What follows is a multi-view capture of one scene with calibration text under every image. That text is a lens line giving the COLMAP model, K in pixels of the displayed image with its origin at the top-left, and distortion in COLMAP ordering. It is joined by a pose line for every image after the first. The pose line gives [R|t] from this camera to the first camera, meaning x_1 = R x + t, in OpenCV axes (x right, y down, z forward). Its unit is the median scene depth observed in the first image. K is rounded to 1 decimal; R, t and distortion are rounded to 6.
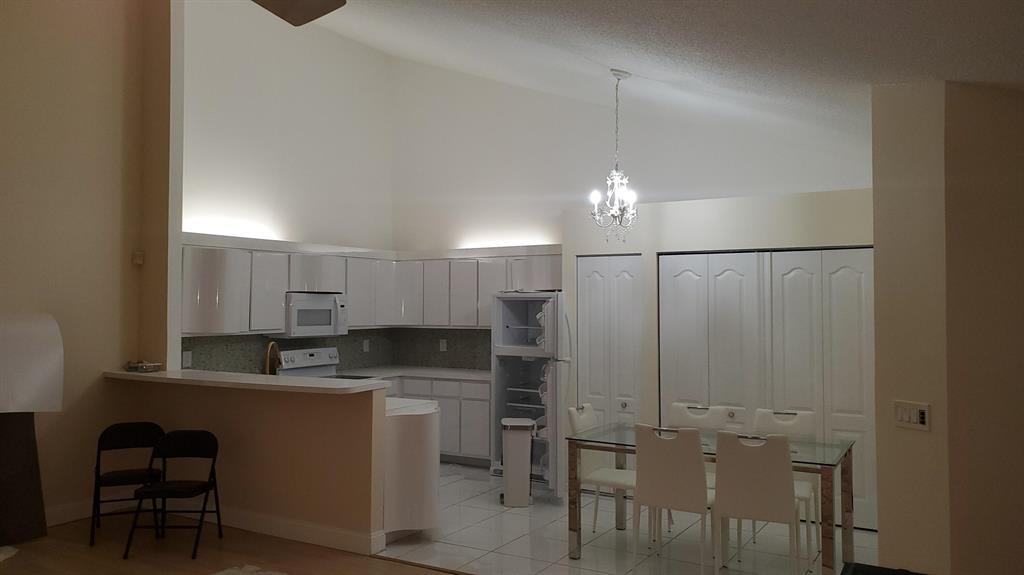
lens RADIAL K [[814.8, 0, 492.4], [0, 814.8, 277.3], [0, 0, 1]] dist [0.072085, -0.053309]
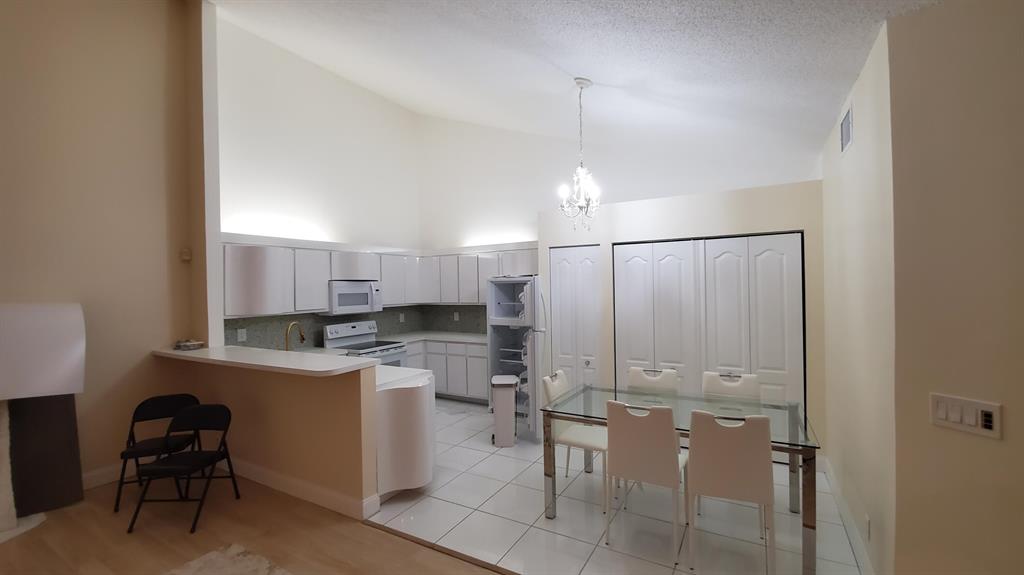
lens RADIAL K [[419.4, 0, 524.9], [0, 419.4, 288.1], [0, 0, 1]] dist [-0.012480, -0.000173]
pose [[0.998930, -0.021444, 0.040987, 0.041322], [0.019866, 0.999060, 0.038526, 0.012419], [-0.041775, -0.037670, 0.998417, 0.378059]]
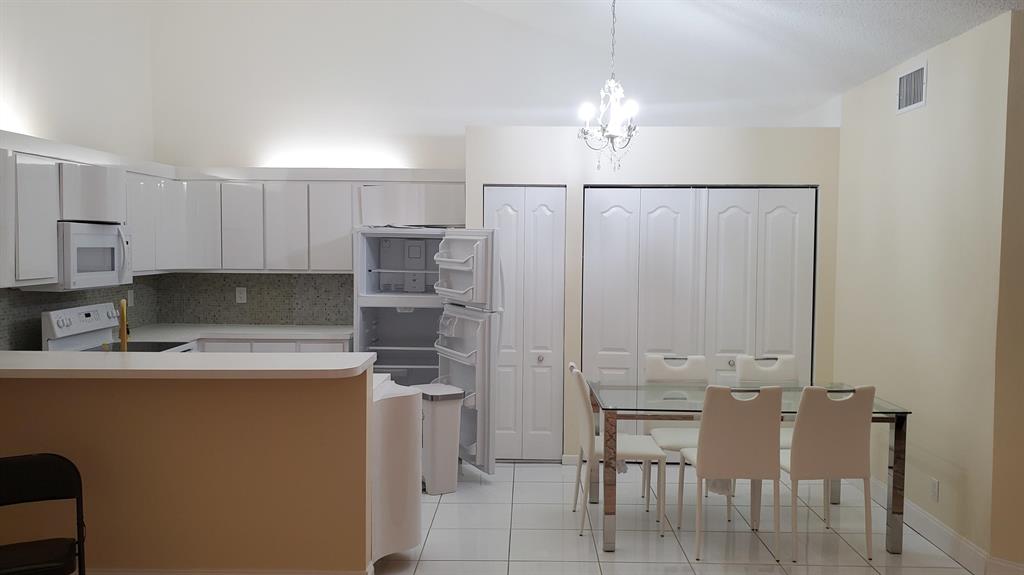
lens RADIAL K [[814.8, 0, 511.5], [0, 814.8, 285.8], [0, 0, 1]] dist [0.072085, -0.053309]
pose [[0.858513, -0.021428, 0.512345, -0.334570], [-0.023280, 0.996468, 0.080685, 0.009849], [-0.512264, -0.081196, 0.854981, 0.301501]]
